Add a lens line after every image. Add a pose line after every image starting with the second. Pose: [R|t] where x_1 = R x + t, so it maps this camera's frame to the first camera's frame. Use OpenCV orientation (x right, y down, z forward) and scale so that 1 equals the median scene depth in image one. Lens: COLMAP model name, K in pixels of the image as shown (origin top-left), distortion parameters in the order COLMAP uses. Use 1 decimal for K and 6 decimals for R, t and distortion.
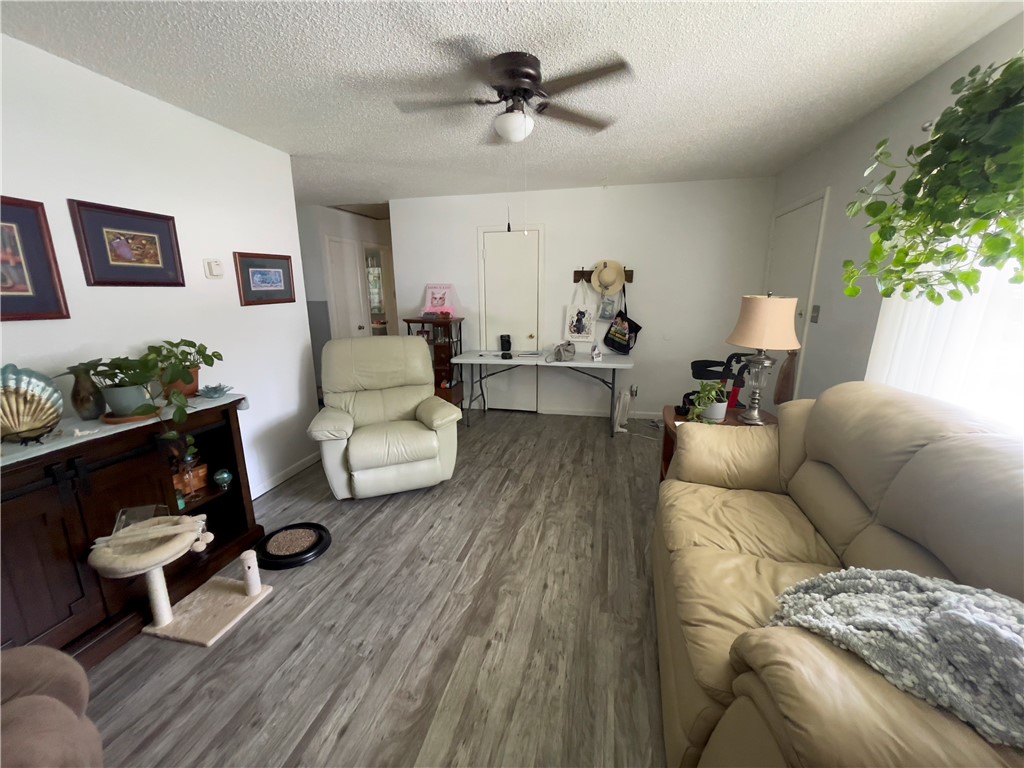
lens RADIAL K [[417.5, 0, 519.3], [0, 417.5, 381.3], [0, 0, 1]] dist [-0.003712, 0.002728]
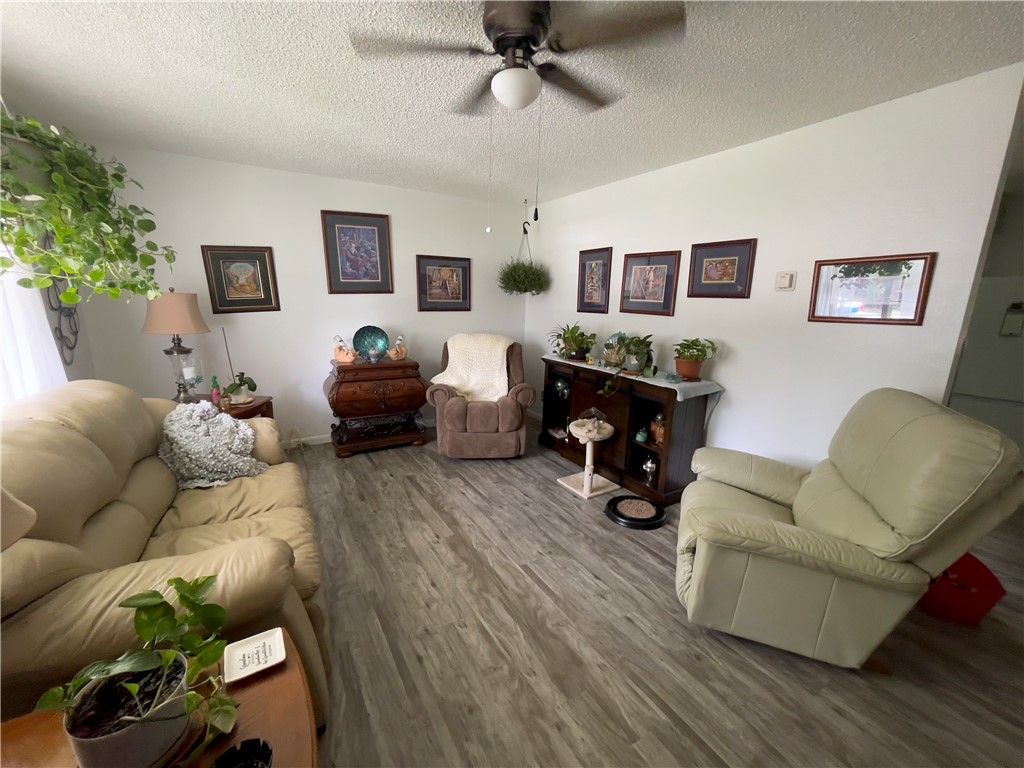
lens RADIAL K [[417.5, 0, 509.5], [0, 417.5, 389.7], [0, 0, 1]] dist [-0.003712, 0.002728]
pose [[-0.729881, 0.140538, -0.668972, 0.572603], [-0.161476, 0.915494, 0.368506, -0.377577], [0.664228, 0.376988, -0.645508, 1.679479]]
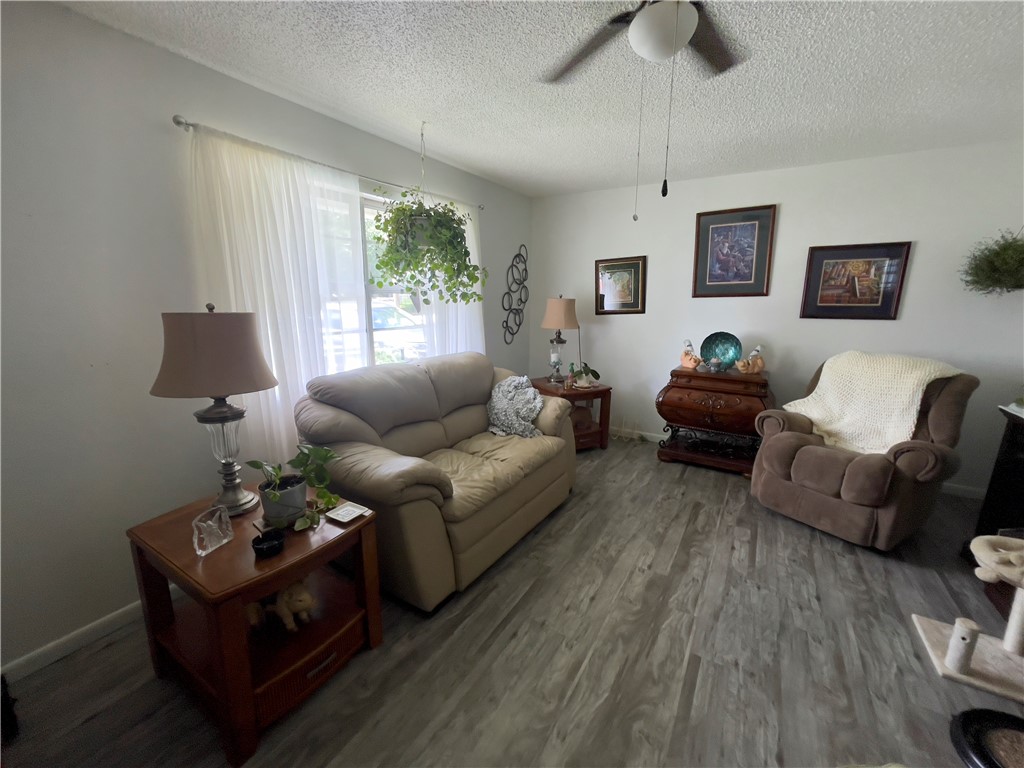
lens RADIAL K [[417.5, 0, 507.9], [0, 417.5, 387.6], [0, 0, 1]] dist [-0.003712, 0.002728]
pose [[-0.940936, -0.070805, 0.331098, -0.042841], [0.073907, 0.911358, 0.404925, -0.397082], [-0.330419, 0.405479, -0.852297, 1.780300]]
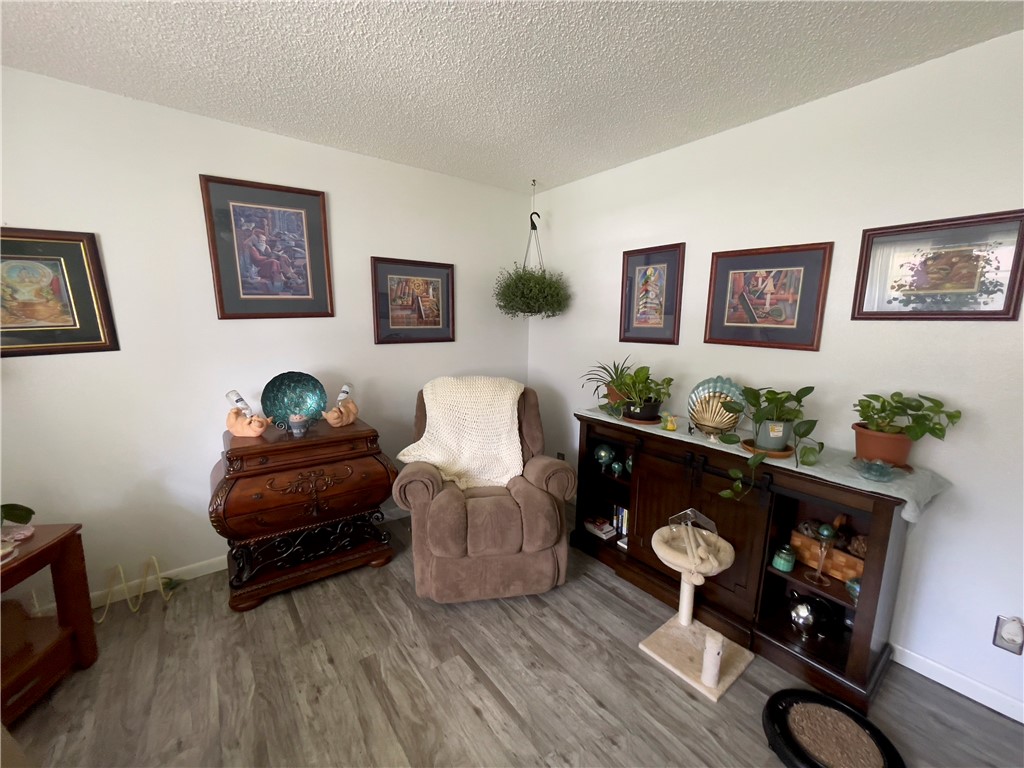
lens RADIAL K [[417.5, 0, 509.0], [0, 417.5, 384.6], [0, 0, 1]] dist [-0.003712, 0.002728]
pose [[-0.650473, 0.117636, -0.750364, 0.182231], [-0.168407, 0.941005, 0.293511, -0.232854], [0.740624, 0.317287, -0.592288, 1.011346]]
